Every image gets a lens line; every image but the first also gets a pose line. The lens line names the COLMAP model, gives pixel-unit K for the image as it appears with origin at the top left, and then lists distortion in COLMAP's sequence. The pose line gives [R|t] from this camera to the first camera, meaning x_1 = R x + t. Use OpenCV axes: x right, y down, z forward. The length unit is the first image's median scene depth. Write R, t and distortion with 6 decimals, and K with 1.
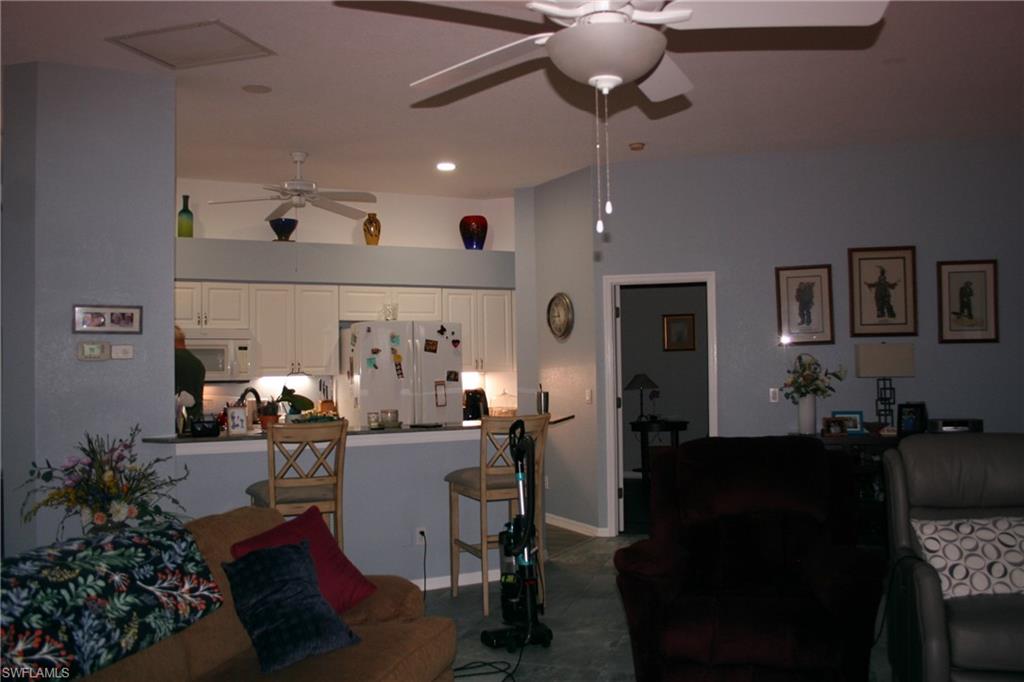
lens RADIAL K [[857.3, 0, 504.1], [0, 857.3, 343.2], [0, 0, 1]] dist [-0.142309, 0.114261]
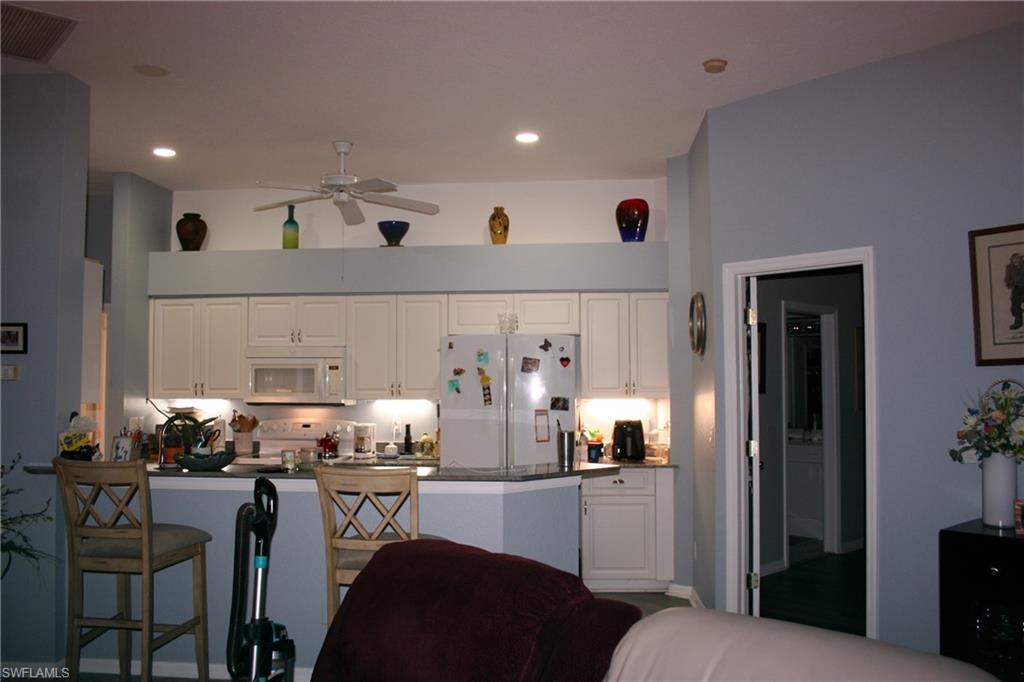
lens RADIAL K [[857.3, 0, 512.0], [0, 857.3, 342.9], [0, 0, 1]] dist [-0.142309, 0.114261]
pose [[0.850971, -0.012935, -0.525053, 0.508007], [0.002985, 0.999800, -0.019794, -0.002995], [0.525204, 0.015277, 0.850839, 0.502418]]
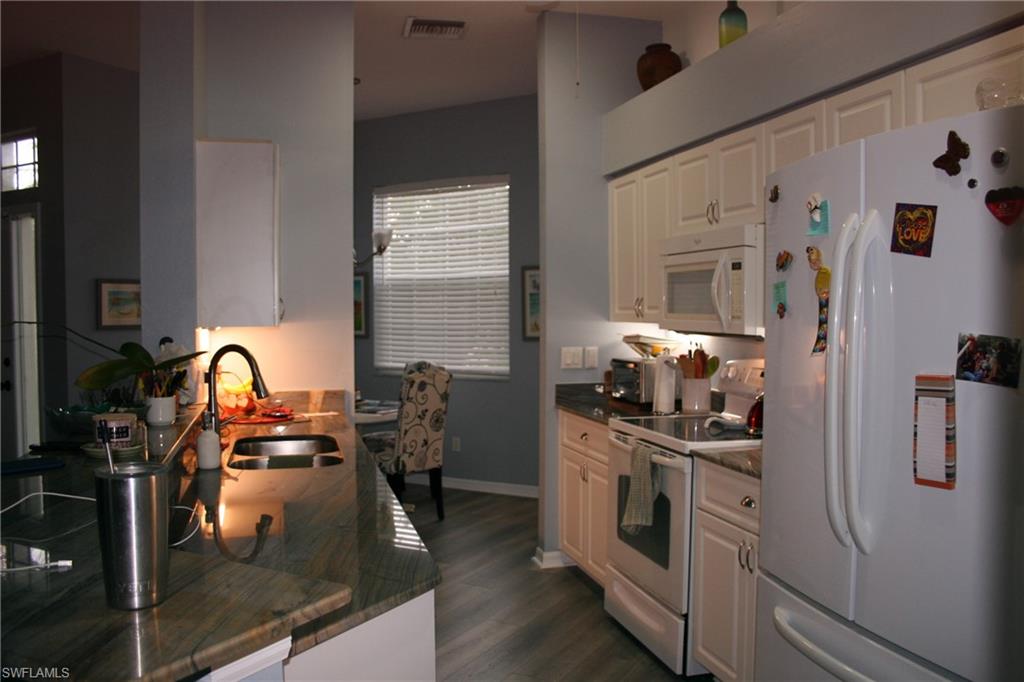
lens RADIAL K [[857.3, 0, 509.9], [0, 857.3, 341.8], [0, 0, 1]] dist [-0.142309, 0.114261]
pose [[-0.206393, 0.054751, -0.976936, 0.270215], [0.032220, 0.998272, 0.049140, 0.031920], [0.977939, -0.021335, -0.207800, 1.498094]]
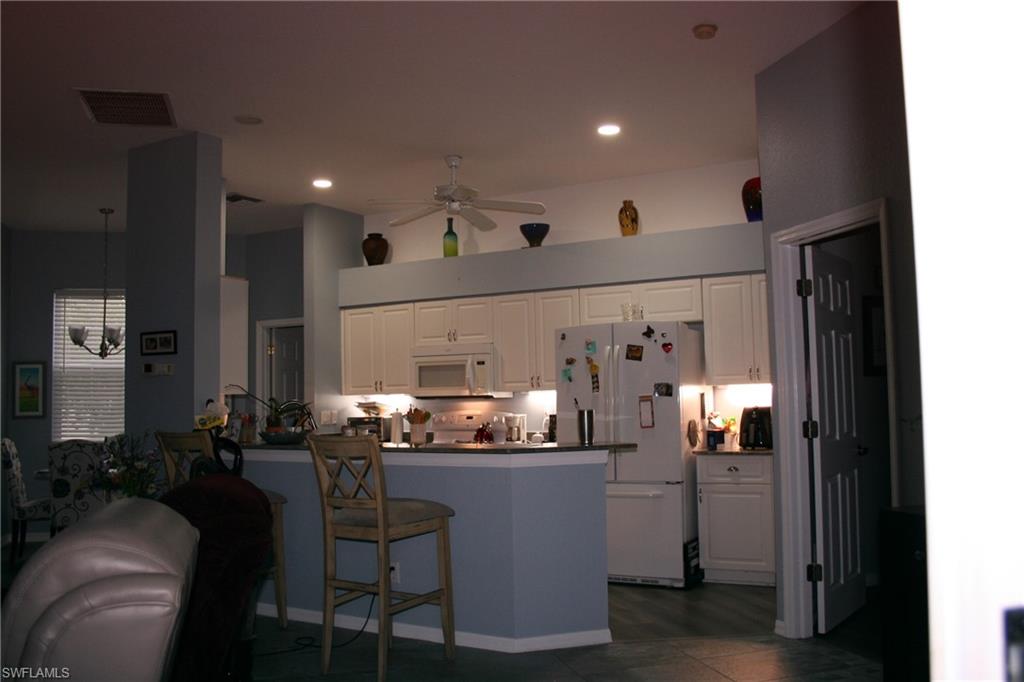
lens RADIAL K [[857.3, 0, 513.2], [0, 857.3, 338.8], [0, 0, 1]] dist [-0.142309, 0.114261]
pose [[0.562727, -0.054297, -0.824858, 0.822886], [0.032068, 0.998523, -0.043851, 0.035376], [0.826020, -0.001776, 0.563637, 0.722950]]
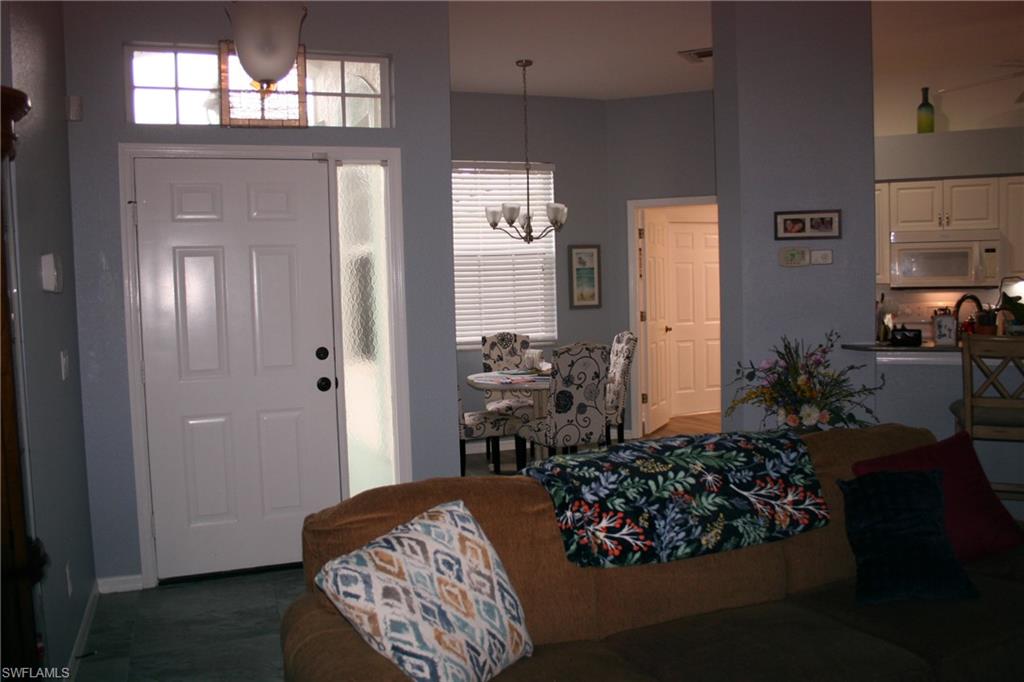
lens RADIAL K [[857.3, 0, 531.0], [0, 857.3, 332.6], [0, 0, 1]] dist [-0.142309, 0.114261]
pose [[0.634383, 0.043476, -0.771795, 0.101274], [0.034205, 0.995861, 0.084213, 0.003437], [0.772262, -0.079823, 0.630270, 0.091216]]
